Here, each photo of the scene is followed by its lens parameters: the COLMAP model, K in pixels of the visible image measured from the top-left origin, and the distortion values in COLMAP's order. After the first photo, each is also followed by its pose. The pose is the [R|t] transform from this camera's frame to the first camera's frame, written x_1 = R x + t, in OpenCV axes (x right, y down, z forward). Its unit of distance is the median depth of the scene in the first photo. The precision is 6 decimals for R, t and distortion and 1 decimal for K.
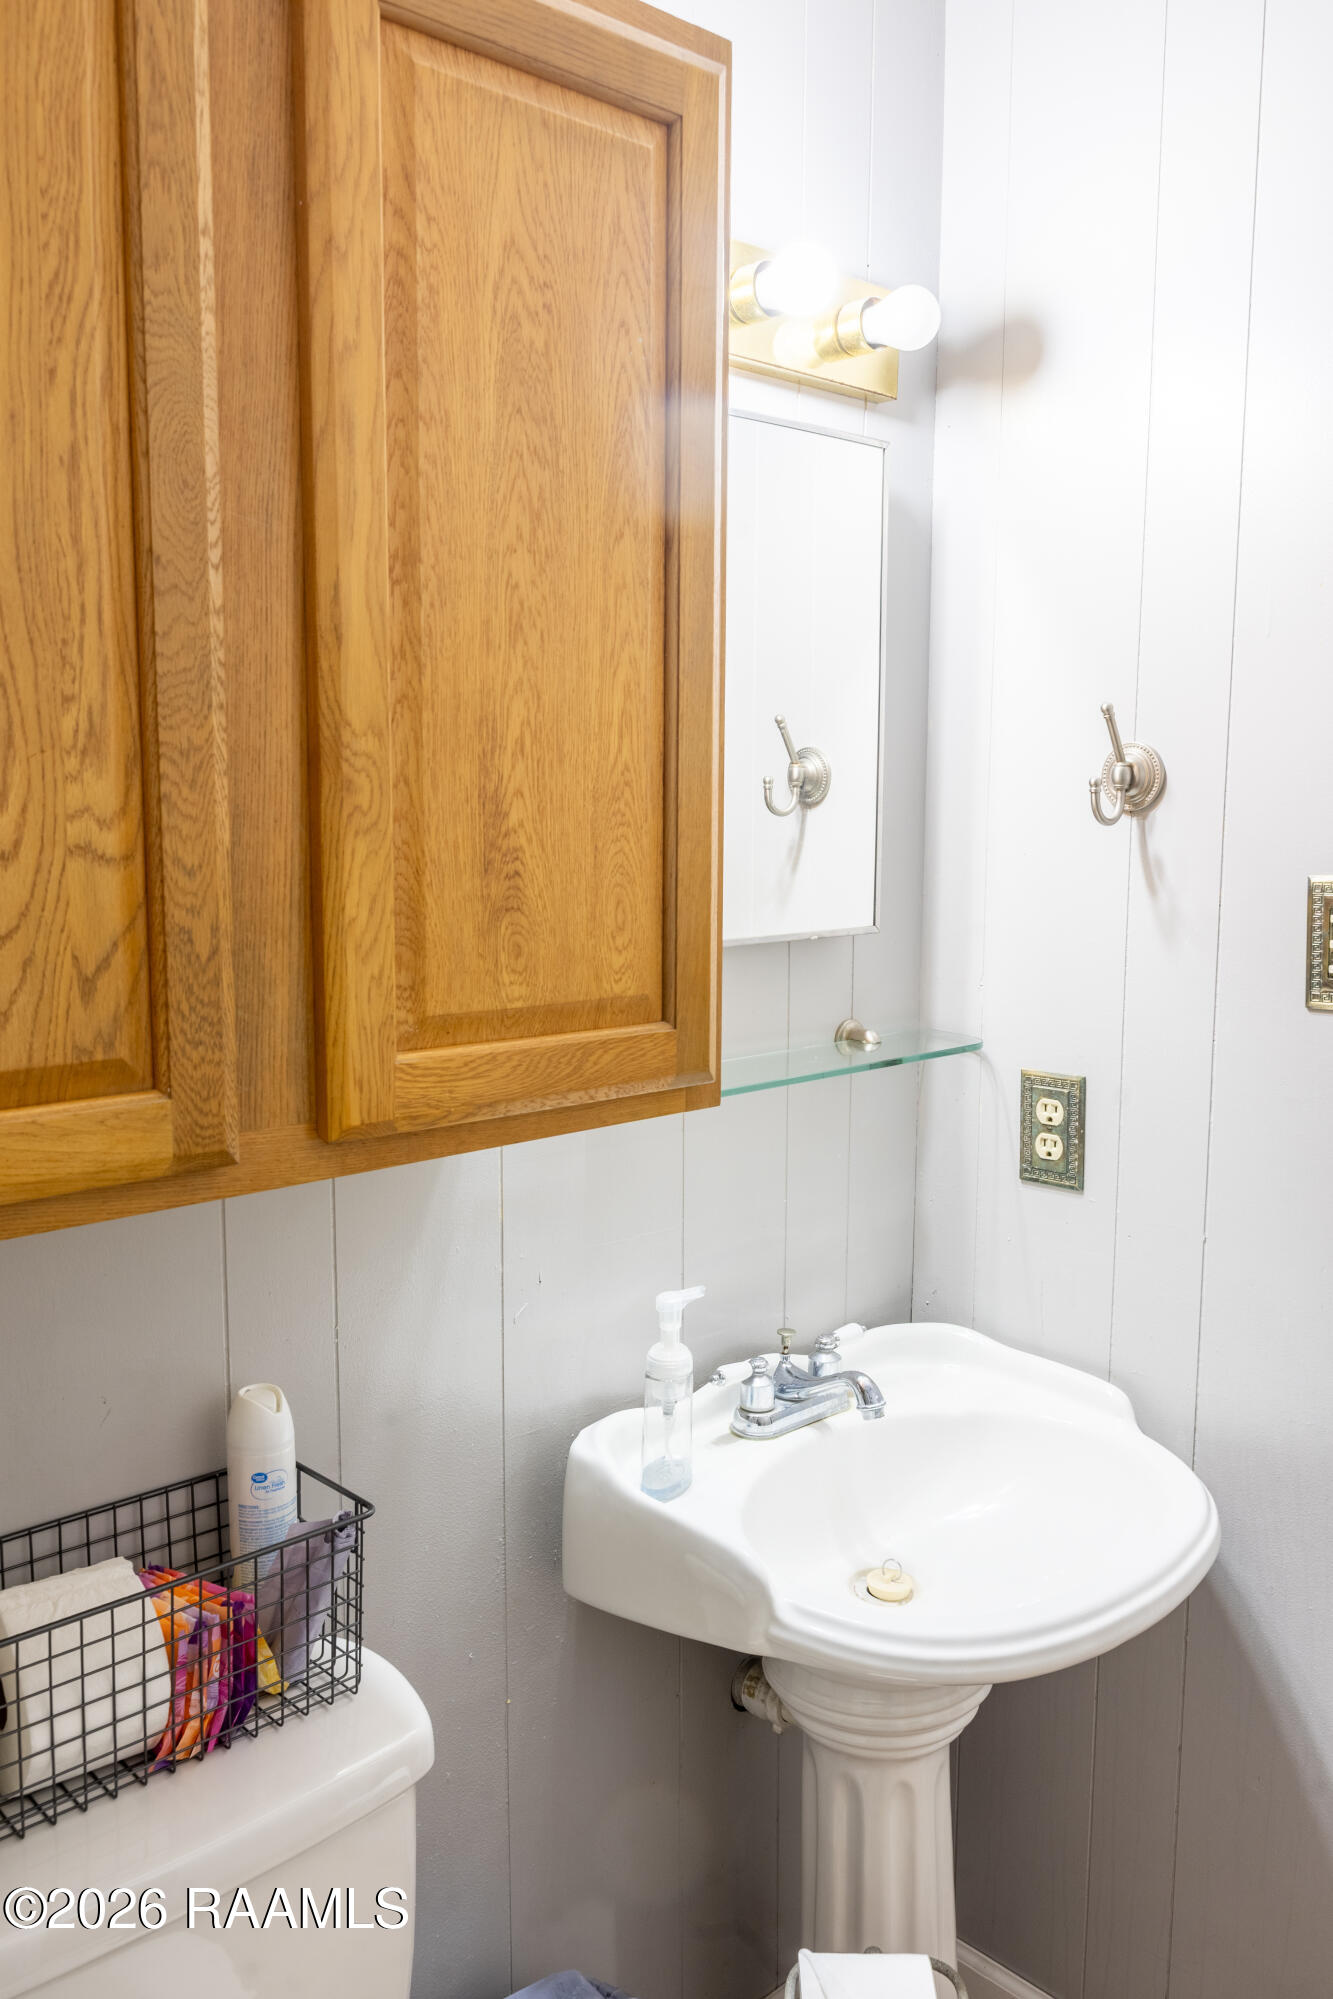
lens RADIAL K [[1600.3, 0, 666.6], [0, 1600.3, 1002.4], [0, 0, 1]] dist [0.007171, 0.000623]
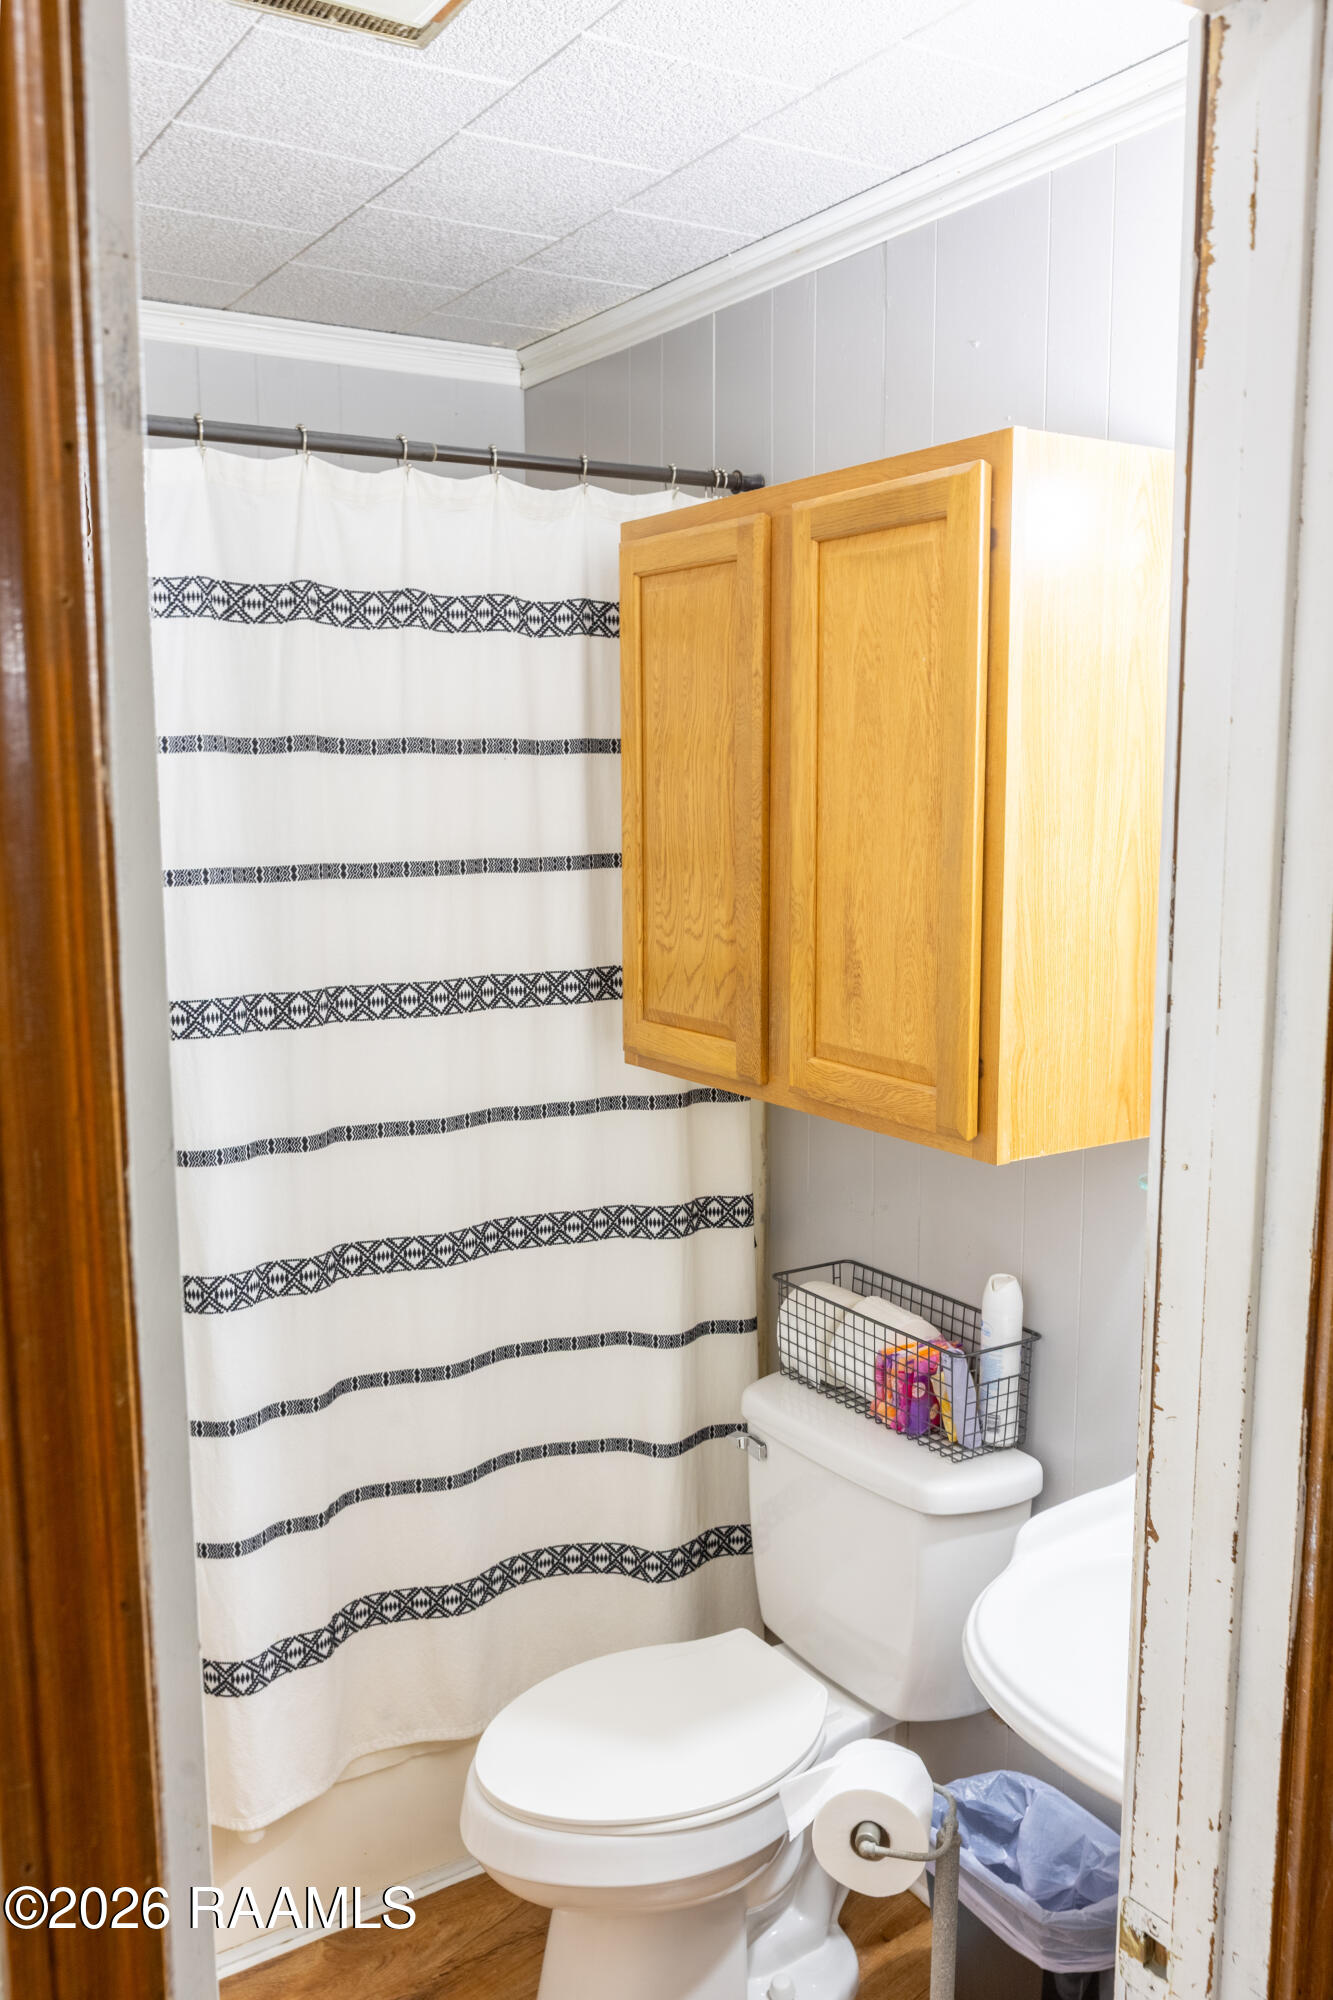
lens RADIAL K [[1676.6, 0, 666.5], [0, 1676.6, 999.4], [0, 0, 1]] dist [0.000876, 0.000110]
pose [[-0.176914, 0.134890, -0.974939, 1.771246], [-0.122851, 0.979791, 0.157854, -0.324278], [0.976529, 0.147699, -0.156768, 1.098973]]
